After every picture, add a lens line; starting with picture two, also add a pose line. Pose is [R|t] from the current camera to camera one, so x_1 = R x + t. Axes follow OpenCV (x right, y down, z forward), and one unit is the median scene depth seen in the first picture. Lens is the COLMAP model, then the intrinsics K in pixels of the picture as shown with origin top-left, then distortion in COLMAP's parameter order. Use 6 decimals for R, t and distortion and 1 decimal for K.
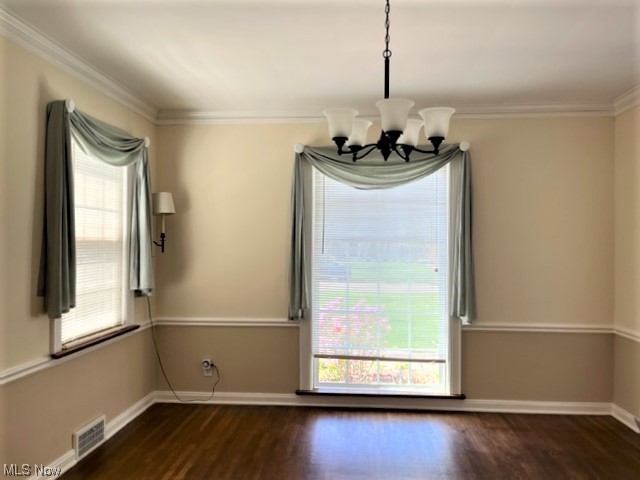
lens RADIAL K [[483.7, 0, 319.3], [0, 483.7, 241.7], [0, 0, 1]] dist [0.054832, -0.073932]
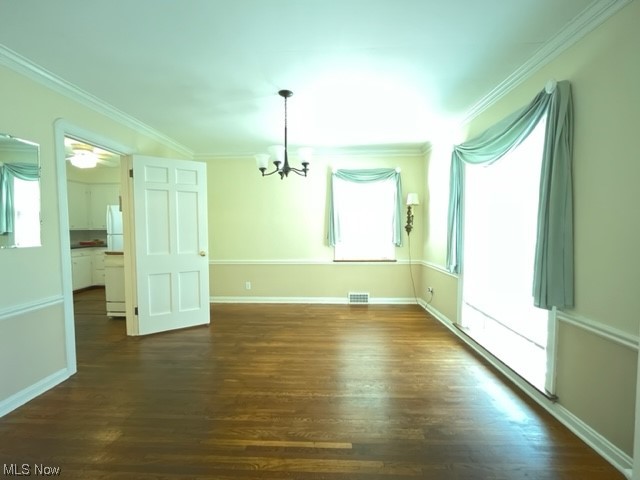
lens RADIAL K [[275.8, 0, 320.0], [0, 275.8, 240.0], [0, 0, 1]] dist [-0.001033, -0.000144]
pose [[0.024236, 0.036529, -0.999039, 0.764671], [0.007021, 0.999301, 0.036709, 0.038066], [0.999682, -0.007904, 0.023963, 0.631907]]
